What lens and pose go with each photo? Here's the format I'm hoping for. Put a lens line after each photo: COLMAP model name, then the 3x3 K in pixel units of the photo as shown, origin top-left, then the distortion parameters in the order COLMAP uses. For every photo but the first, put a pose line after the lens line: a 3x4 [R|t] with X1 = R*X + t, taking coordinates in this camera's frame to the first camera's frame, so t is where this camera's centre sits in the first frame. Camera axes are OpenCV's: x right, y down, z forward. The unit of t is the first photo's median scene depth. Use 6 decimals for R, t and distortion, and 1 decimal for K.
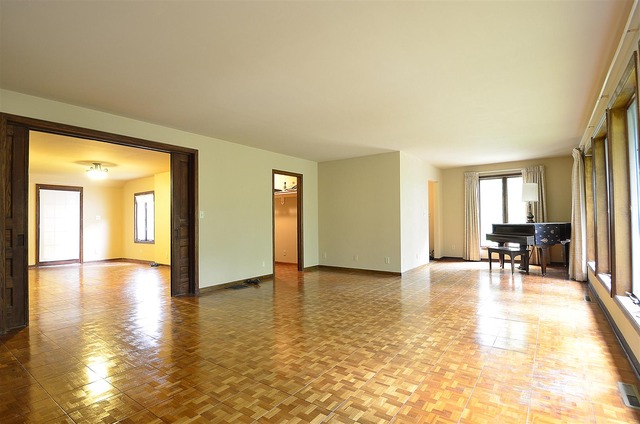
lens RADIAL K [[315.5, 0, 315.9], [0, 315.5, 217.1], [0, 0, 1]] dist [-0.008854, -0.000940]
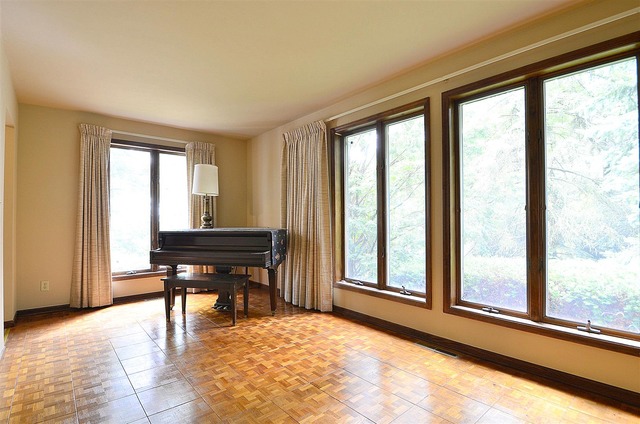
lens RADIAL K [[315.5, 0, 321.8], [0, 315.5, 214.5], [0, 0, 1]] dist [-0.008854, -0.000940]
pose [[0.212928, 0.024406, 0.976763, 0.101708], [-0.012889, 0.999671, -0.022169, 0.001919], [-0.976983, -0.007869, 0.213173, 0.603322]]
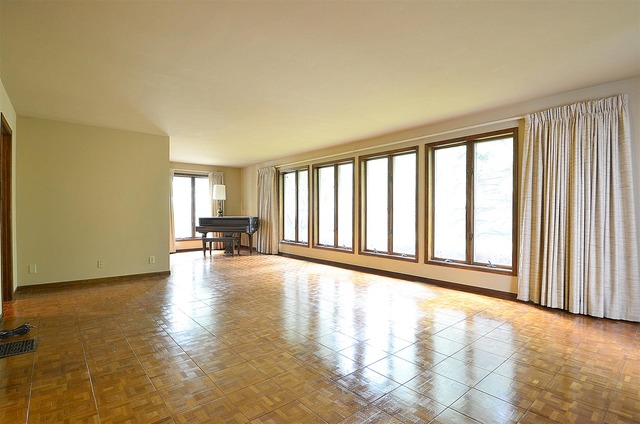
lens RADIAL K [[315.5, 0, 317.8], [0, 315.5, 213.9], [0, 0, 1]] dist [-0.008854, -0.000940]
pose [[0.227009, 0.001209, 0.973892, -0.443394], [-0.019292, 0.999809, 0.003256, -0.003430], [-0.973702, -0.019527, 0.226989, 0.309321]]
